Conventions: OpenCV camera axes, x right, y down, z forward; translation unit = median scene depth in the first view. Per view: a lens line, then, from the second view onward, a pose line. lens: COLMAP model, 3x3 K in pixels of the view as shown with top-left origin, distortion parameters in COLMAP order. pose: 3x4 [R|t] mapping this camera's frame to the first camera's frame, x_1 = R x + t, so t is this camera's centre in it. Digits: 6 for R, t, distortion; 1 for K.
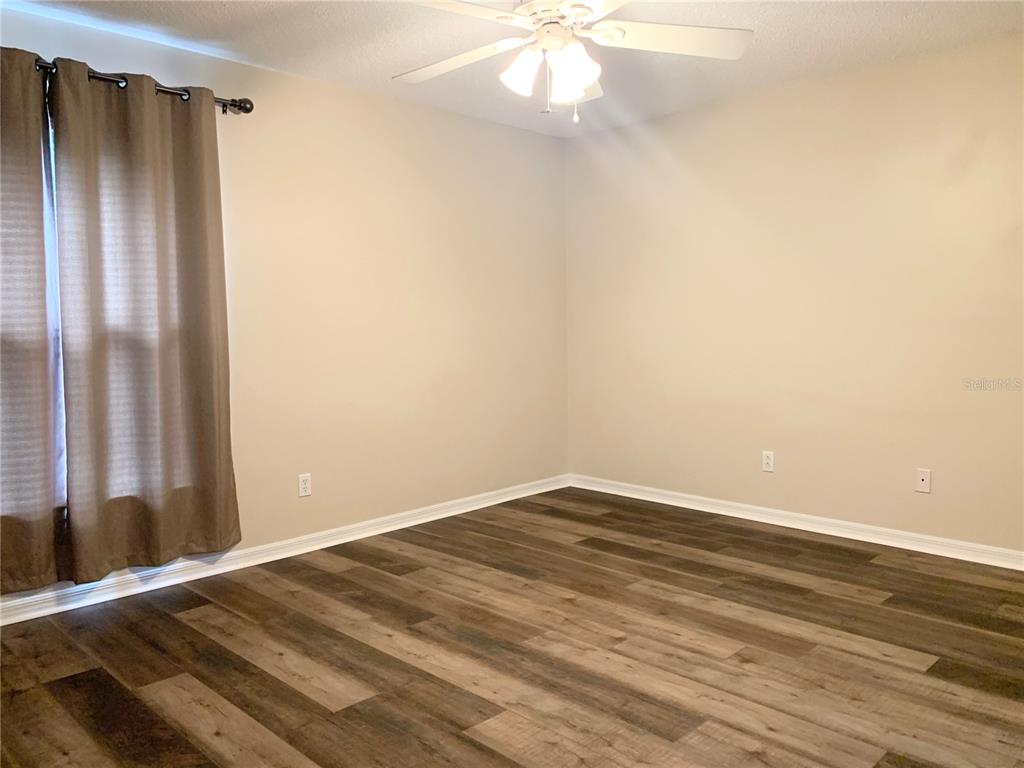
lens RADIAL K [[846.2, 0, 512.0], [0, 846.2, 384.0], [0, 0, 1]] dist [0.009617, -0.012037]
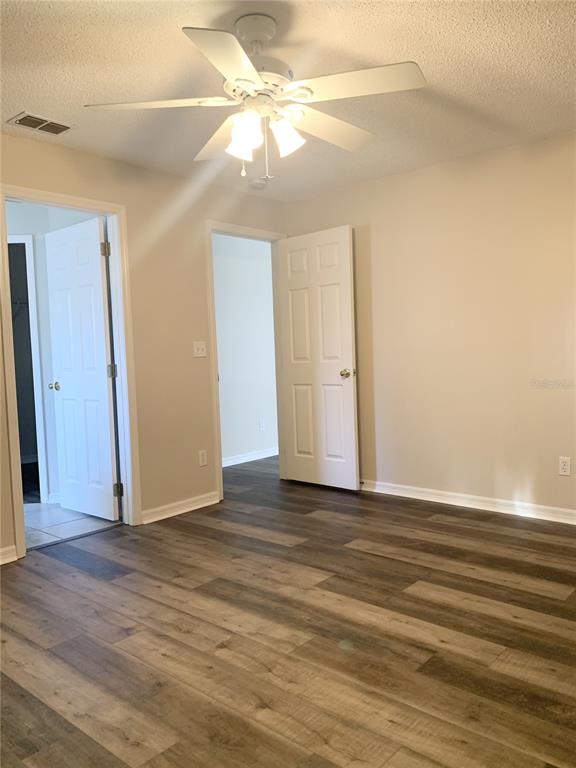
lens RADIAL K [[634.6, 0, 288.0], [0, 634.6, 384.0], [0, 0, 1]] dist [0.009617, -0.012037]
pose [[-0.997190, 0.052763, -0.053176, 0.073453], [0.045720, 0.990986, 0.125925, -0.129072], [0.059341, 0.123140, -0.990614, 1.843844]]
